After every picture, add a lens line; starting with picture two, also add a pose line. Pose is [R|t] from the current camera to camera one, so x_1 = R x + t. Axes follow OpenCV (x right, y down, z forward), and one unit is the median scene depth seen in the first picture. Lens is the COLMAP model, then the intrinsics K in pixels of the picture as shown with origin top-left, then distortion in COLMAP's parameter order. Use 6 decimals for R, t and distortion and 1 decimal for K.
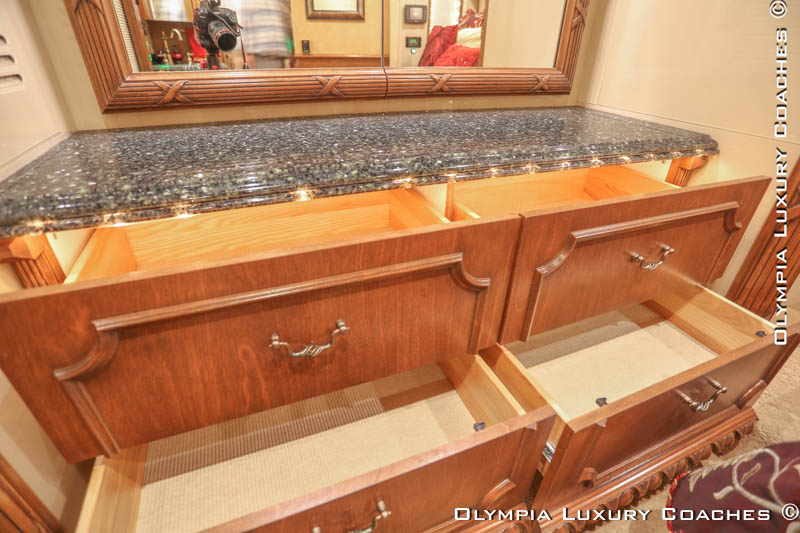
lens RADIAL K [[388.2, 0, 400.0], [0, 388.2, 266.5], [0, 0, 1]] dist [-0.075909, 0.029462]
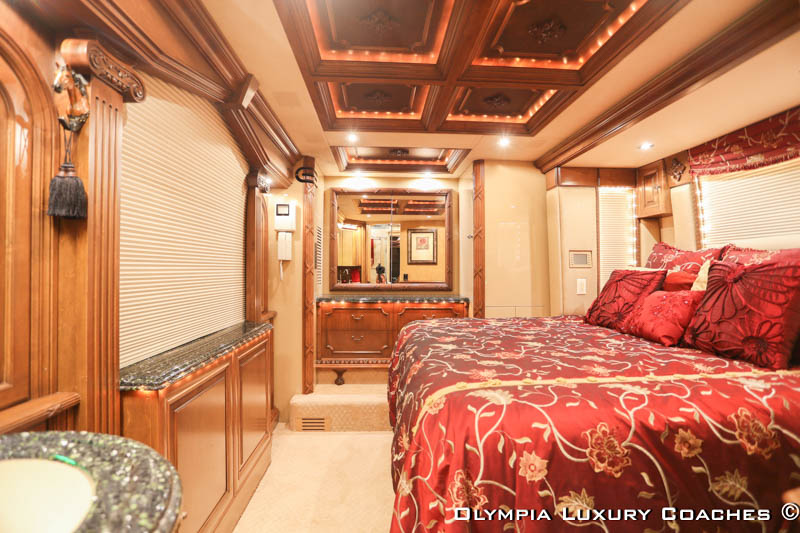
lens RADIAL K [[388.2, 0, 400.0], [0, 388.2, 266.5], [0, 0, 1]] dist [-0.075909, 0.029462]
pose [[0.946480, -0.019497, -0.322172, 1.204093], [-0.150729, 0.855942, -0.494614, 1.182955], [0.285404, 0.516703, 0.807194, -2.102419]]
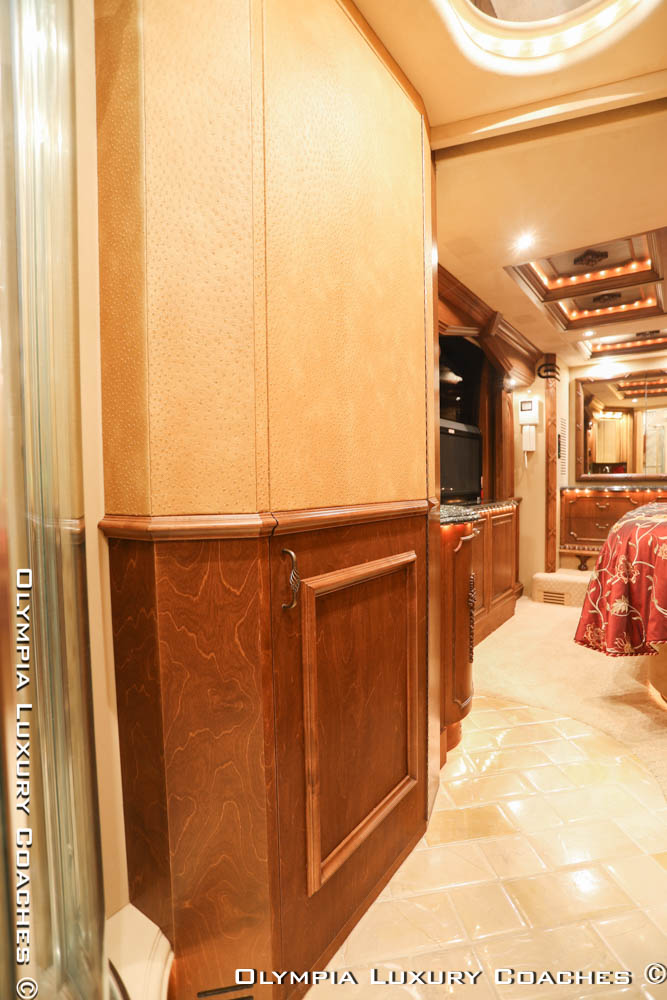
lens RADIAL K [[493.0, 0, 337.1], [0, 493.0, 502.9], [0, 0, 1]] dist [-0.077116, 0.032103]
pose [[0.531876, 0.010856, -0.846753, 2.064840], [-0.410113, 0.878135, -0.246348, 1.892385], [0.740889, 0.478290, 0.471511, -2.951953]]
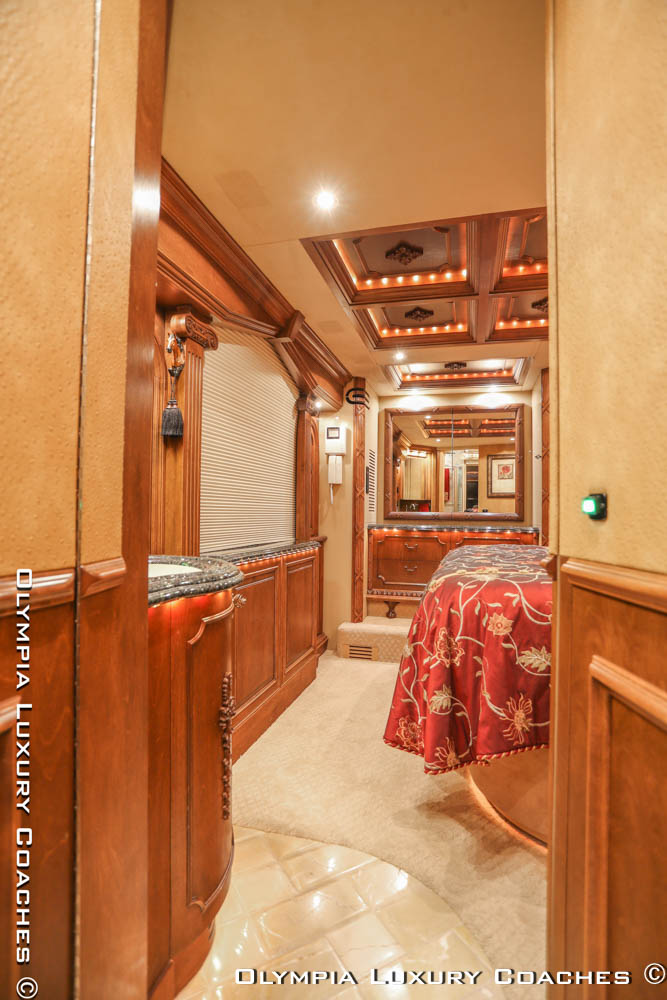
lens RADIAL K [[493.0, 0, 337.1], [0, 493.0, 502.9], [0, 0, 1]] dist [-0.077116, 0.032103]
pose [[0.797358, -0.021952, -0.603107, 1.662064], [-0.303823, 0.848864, -0.432576, 1.533443], [0.521452, 0.528156, 0.670179, -2.401254]]
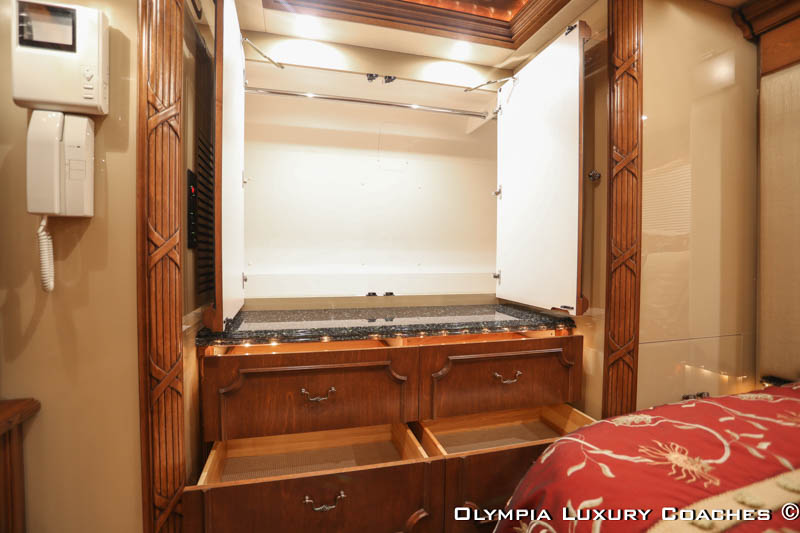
lens RADIAL K [[388.2, 0, 400.0], [0, 388.2, 266.5], [0, 0, 1]] dist [-0.075909, 0.029462]
pose [[0.993398, -0.008372, -0.114411, 0.229799], [-0.048104, 0.875014, -0.481702, 0.265287], [0.104144, 0.484026, 0.868834, -0.578562]]
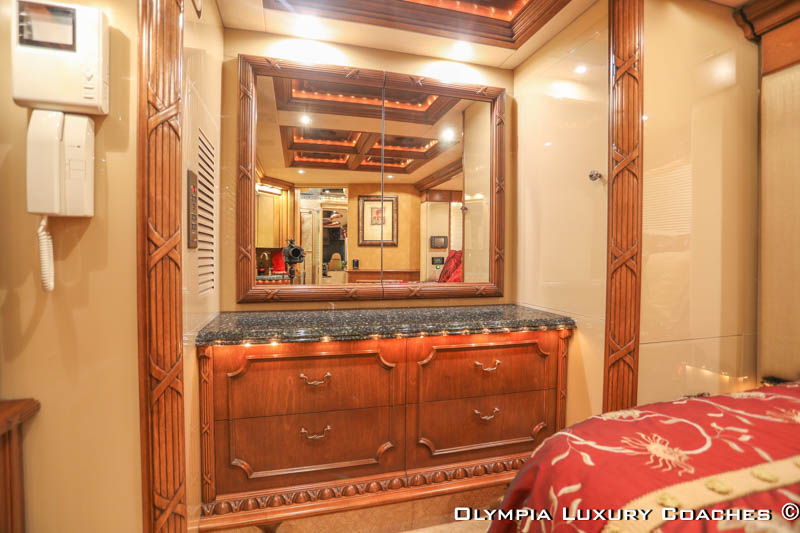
lens RADIAL K [[394.4, 0, 402.8], [0, 394.4, 265.8], [0, 0, 1]] dist [-0.077116, 0.032103]
pose [[0.993603, -0.007998, -0.112647, 0.235311], [-0.047748, 0.874189, -0.483232, 0.271732], [0.102339, 0.485520, 0.868215, -0.590521]]
